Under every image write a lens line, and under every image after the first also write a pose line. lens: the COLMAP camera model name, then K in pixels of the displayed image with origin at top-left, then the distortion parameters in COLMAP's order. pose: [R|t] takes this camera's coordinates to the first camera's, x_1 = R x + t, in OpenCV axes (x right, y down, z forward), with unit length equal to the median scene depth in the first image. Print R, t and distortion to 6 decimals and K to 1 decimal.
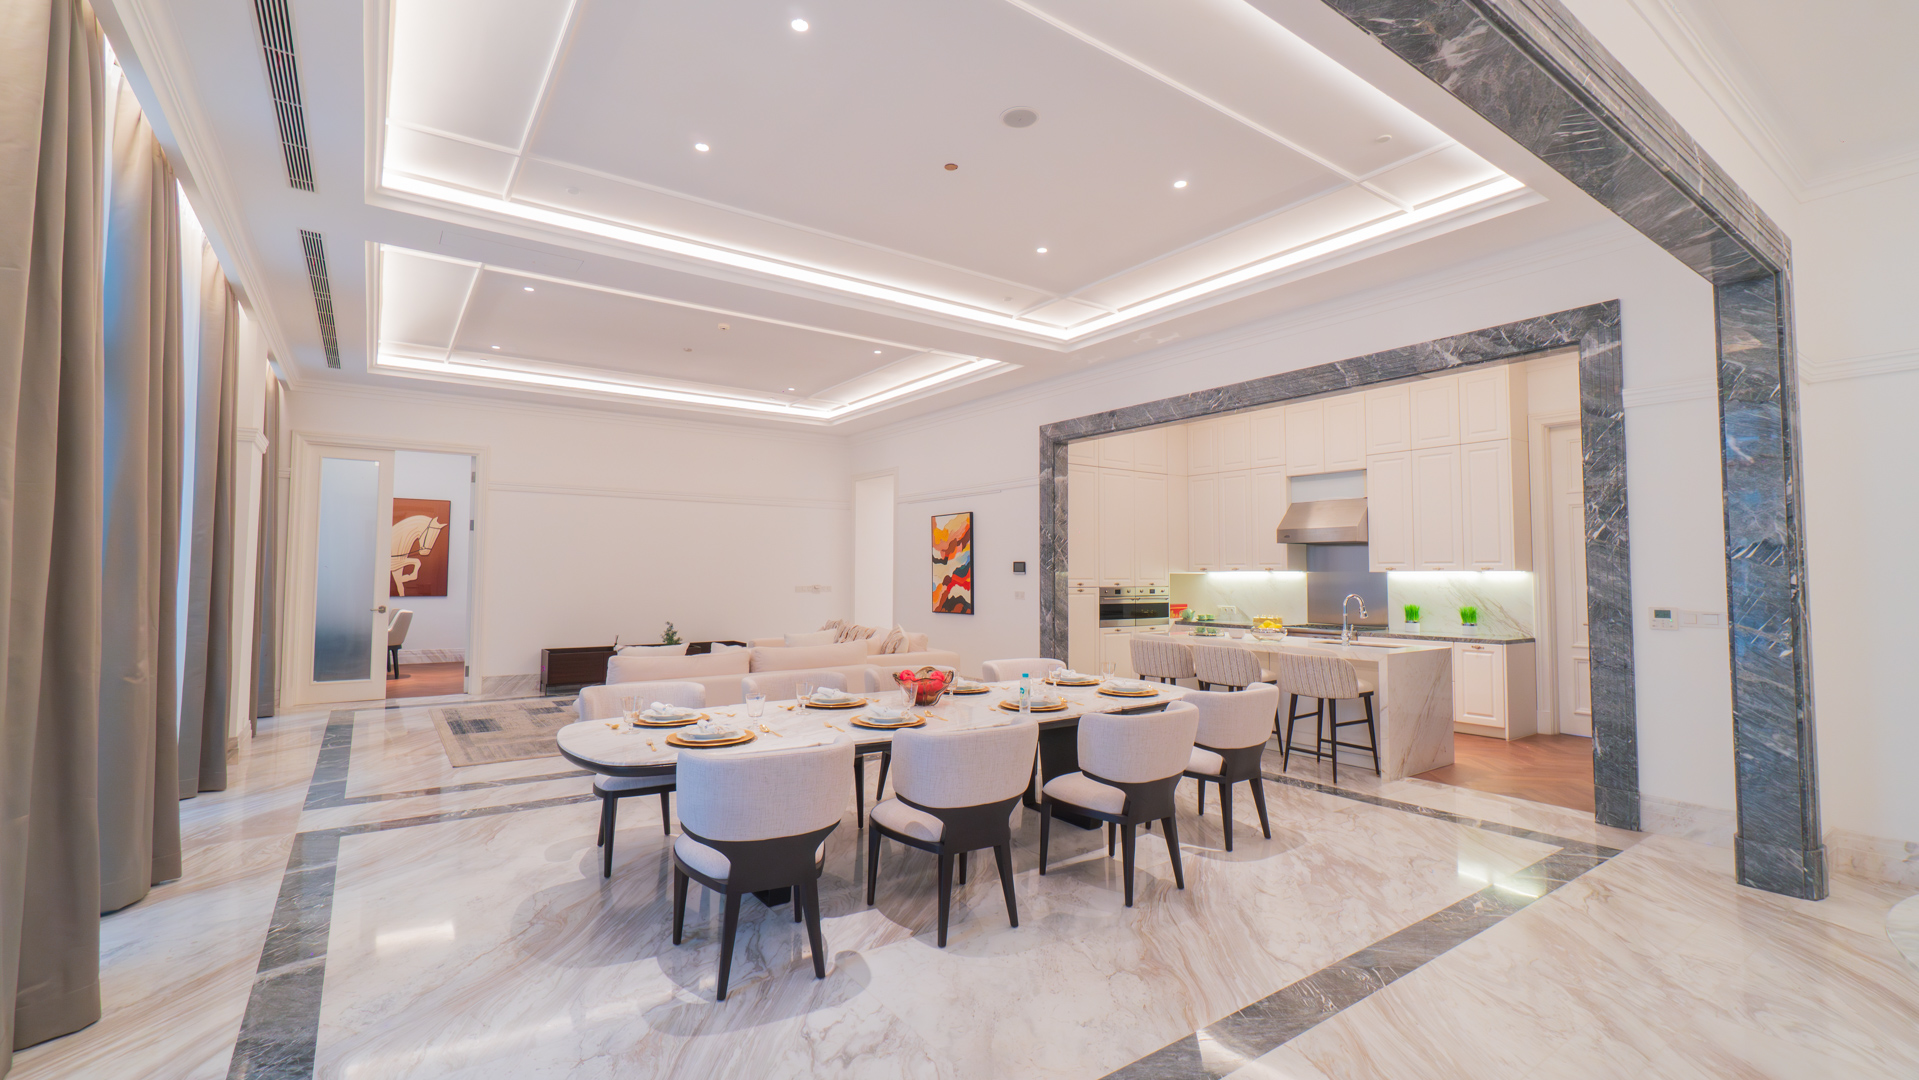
lens RADIAL K [[822.2, 0, 956.2], [0, 822.2, 532.5], [0, 0, 1]] dist [-0.003300, 0.000103]
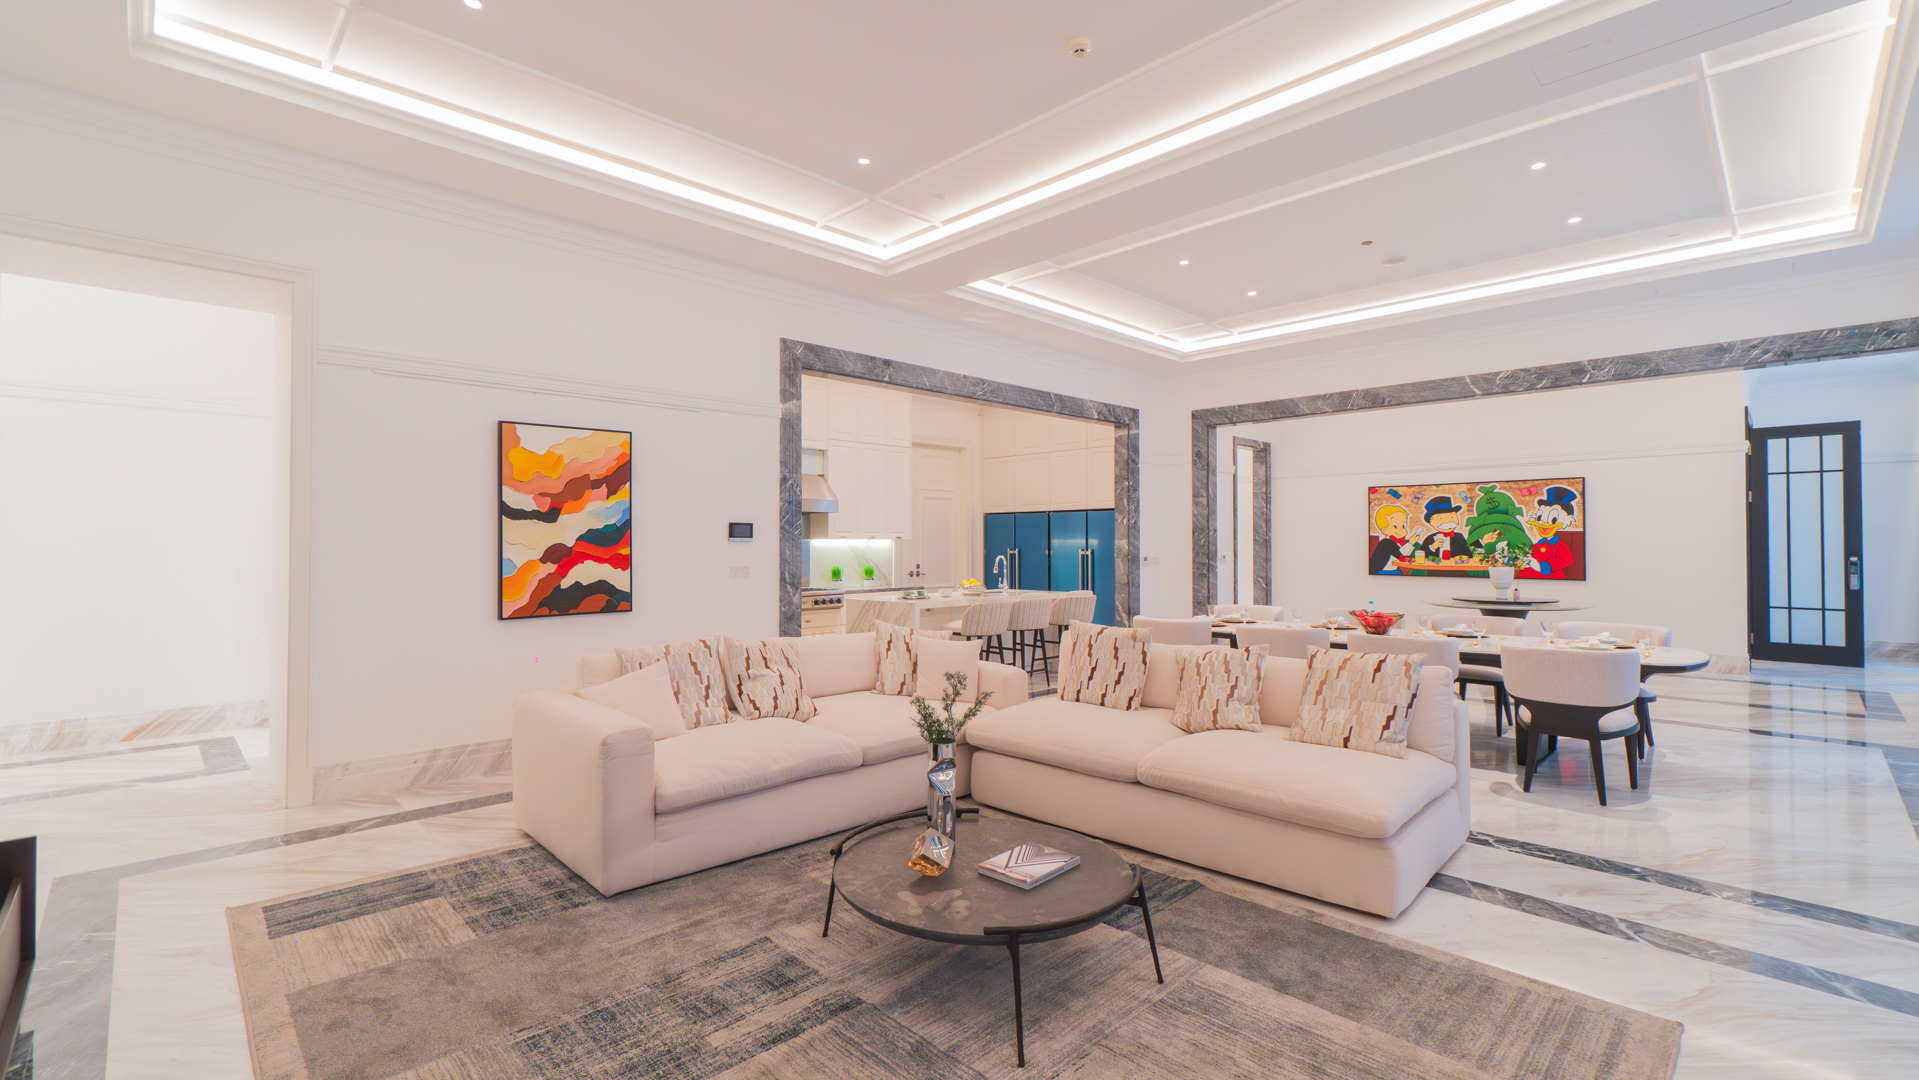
lens RADIAL K [[829.7, 0, 935.5], [0, 829.7, 531.2], [0, 0, 1]] dist [-0.012958, 0.004880]
pose [[-0.146146, 0.012851, 0.989180, -0.718084], [-0.048545, 0.998618, -0.020146, 0.055657], [-0.988071, -0.050964, -0.145320, 1.076192]]
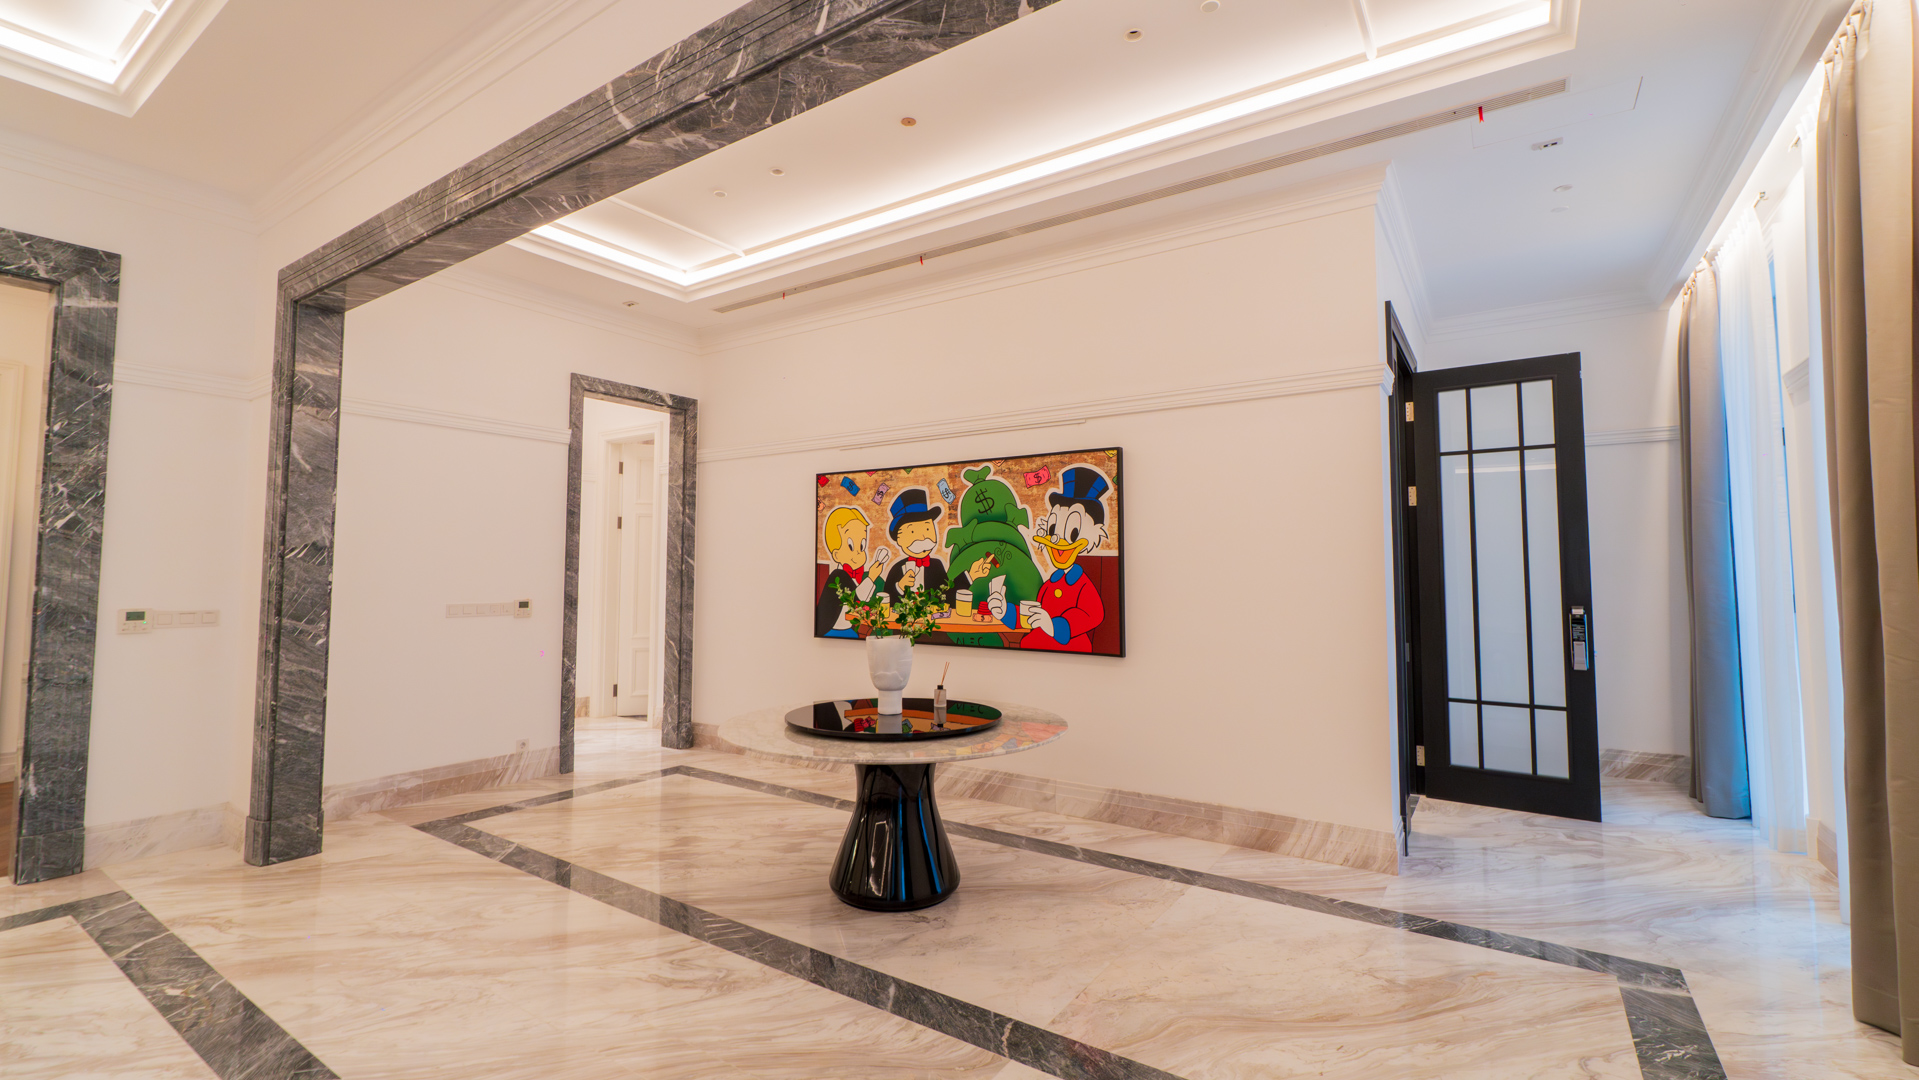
lens RADIAL K [[830.9, 0, 932.1], [0, 830.9, 522.0], [0, 0, 1]] dist [-0.003426, 0.000132]
pose [[-0.337552, 0.056267, 0.939624, -0.173112], [-0.049603, 0.995762, -0.077448, 0.013254], [-0.939999, -0.072751, -0.333330, 0.276829]]
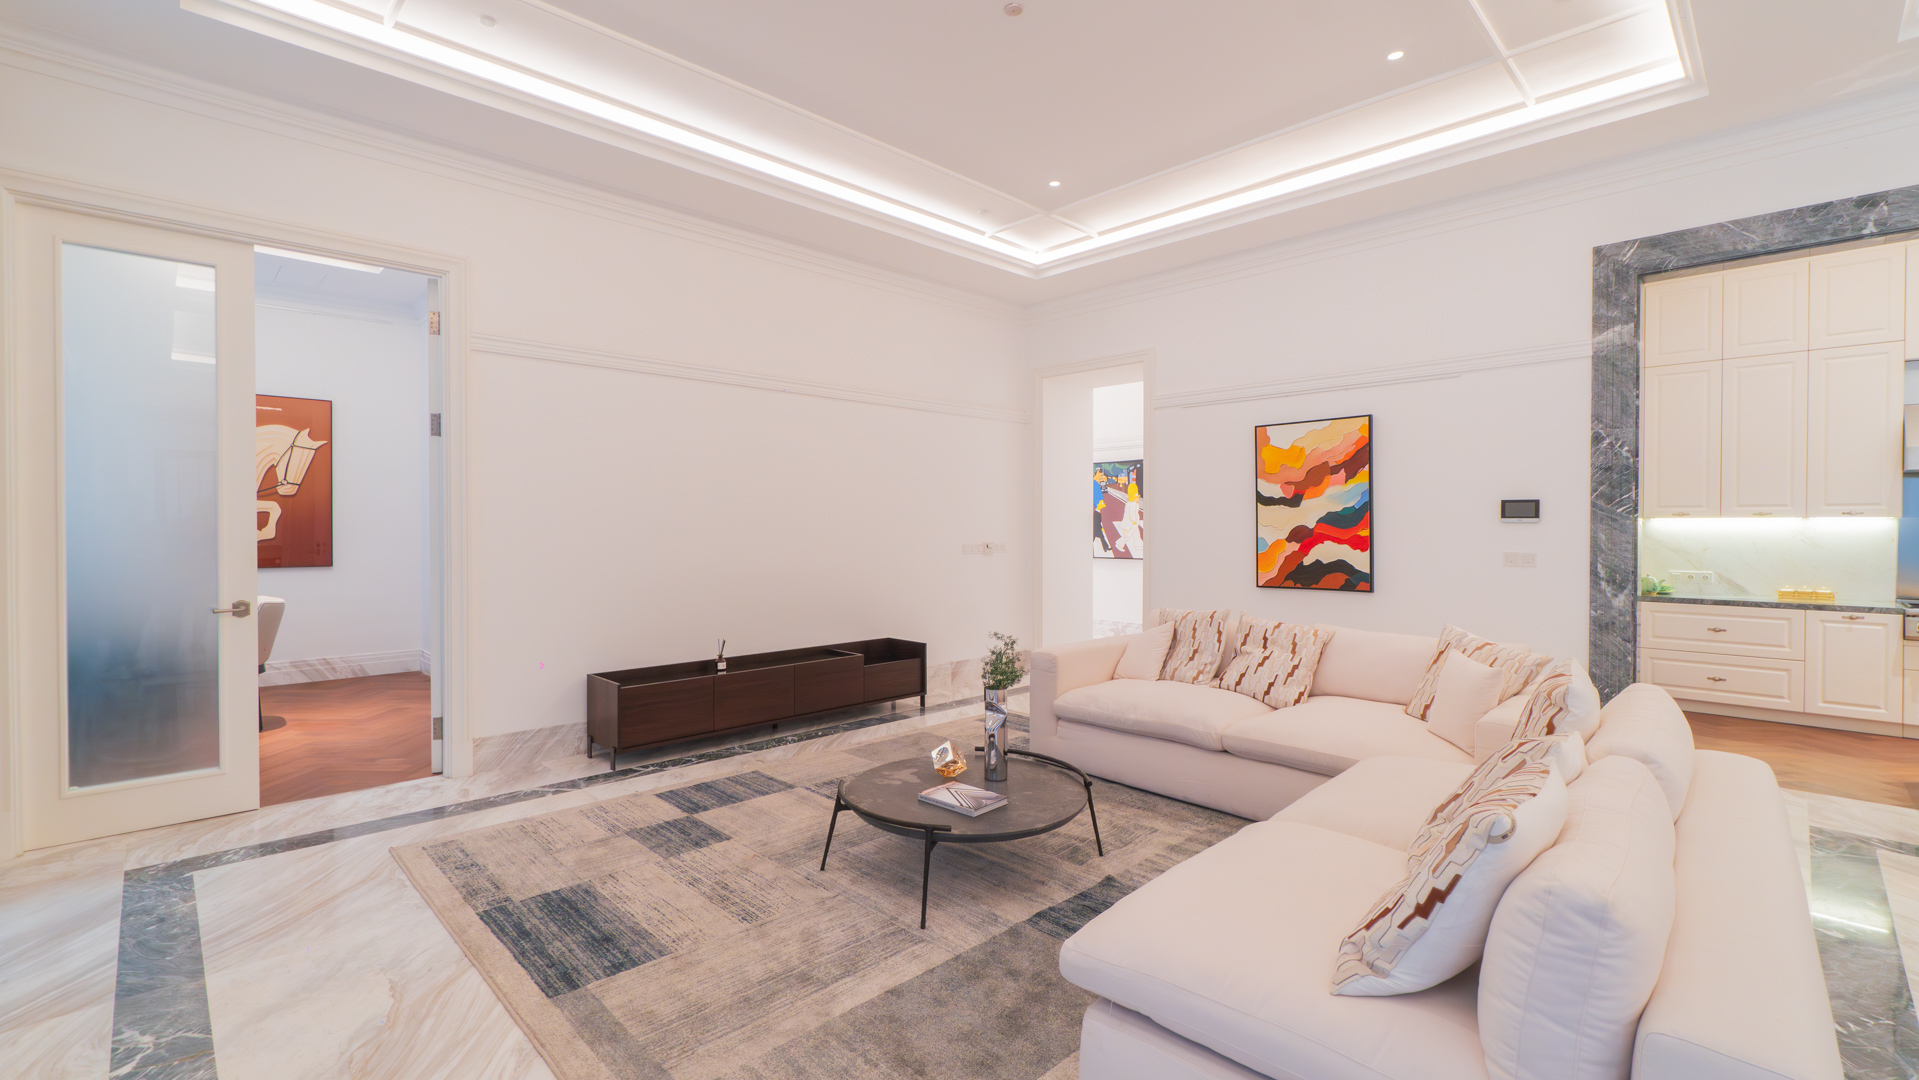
lens RADIAL K [[817.8, 0, 959.5], [0, 817.8, 540.0], [0, 0, 1]] dist [-0.013127, 0.000003]
pose [[0.987715, -0.005402, 0.156174, -0.440039], [-0.004586, 0.997970, 0.063519, 0.034162], [-0.156200, -0.063455, 0.985685, 0.589806]]
